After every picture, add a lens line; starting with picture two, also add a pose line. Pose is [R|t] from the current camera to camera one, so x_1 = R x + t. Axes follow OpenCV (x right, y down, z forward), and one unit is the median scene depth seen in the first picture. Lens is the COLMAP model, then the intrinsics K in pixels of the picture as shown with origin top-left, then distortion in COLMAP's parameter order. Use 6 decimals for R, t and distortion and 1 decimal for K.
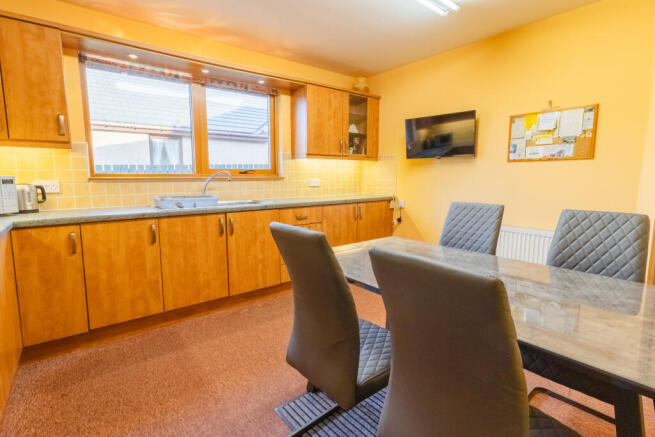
lens RADIAL K [[310.3, 0, 324.3], [0, 310.3, 211.7], [0, 0, 1]] dist [0.002989, -0.000014]
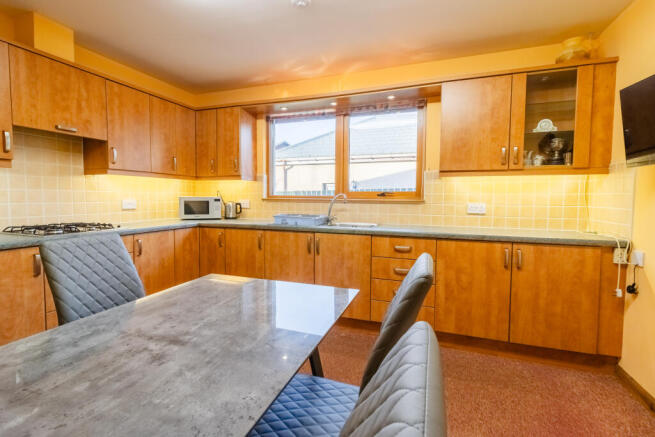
lens RADIAL K [[310.3, 0, 324.3], [0, 310.3, 211.7], [0, 0, 1]] dist [0.002989, -0.000014]
pose [[0.521255, 0.045305, -0.852198, 0.588806], [-0.108073, 0.994055, -0.013257, -0.055301], [0.846530, 0.099010, 0.523052, 0.454634]]
